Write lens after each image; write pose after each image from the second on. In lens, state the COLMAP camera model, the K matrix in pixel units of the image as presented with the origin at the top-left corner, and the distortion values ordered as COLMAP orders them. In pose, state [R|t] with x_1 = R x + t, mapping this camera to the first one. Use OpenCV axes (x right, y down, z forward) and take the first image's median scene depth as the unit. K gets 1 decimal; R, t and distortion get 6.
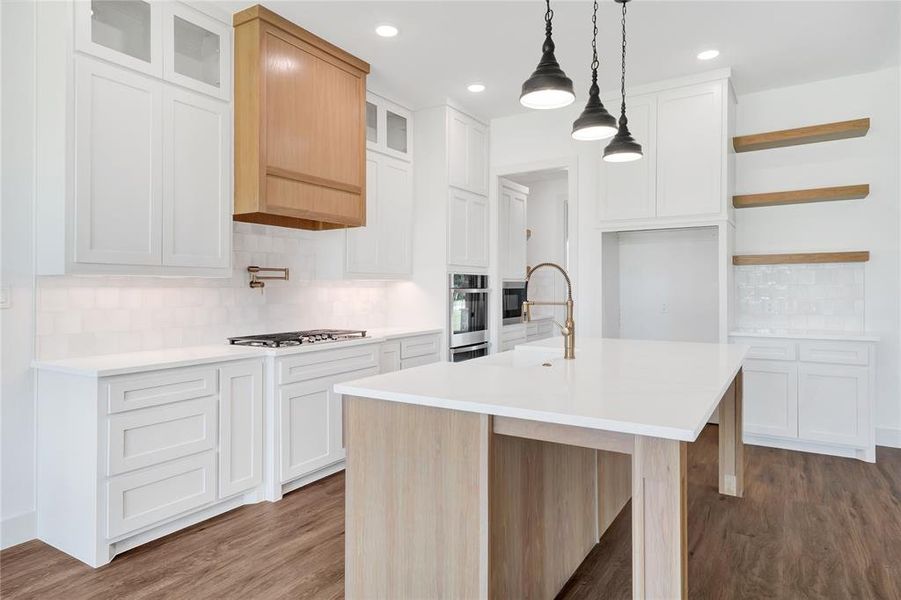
lens RADIAL K [[542.9, 0, 450.5], [0, 542.9, 288.0], [0, 0, 1]] dist [0.023837, -0.000004]
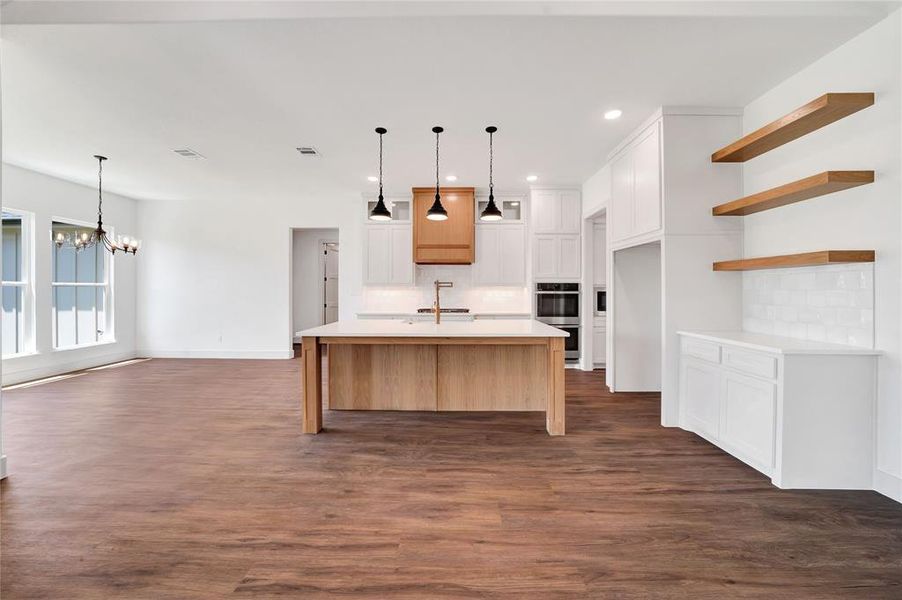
lens RADIAL K [[317.4, 0, 453.1], [0, 317.4, 292.5], [0, 0, 1]] dist [-0.012241, 0.000115]
pose [[0.522785, 0.012759, -0.852369, 0.919305], [-0.001715, 0.999902, 0.013916, -0.010232], [0.852463, -0.005813, 0.522755, 0.278950]]
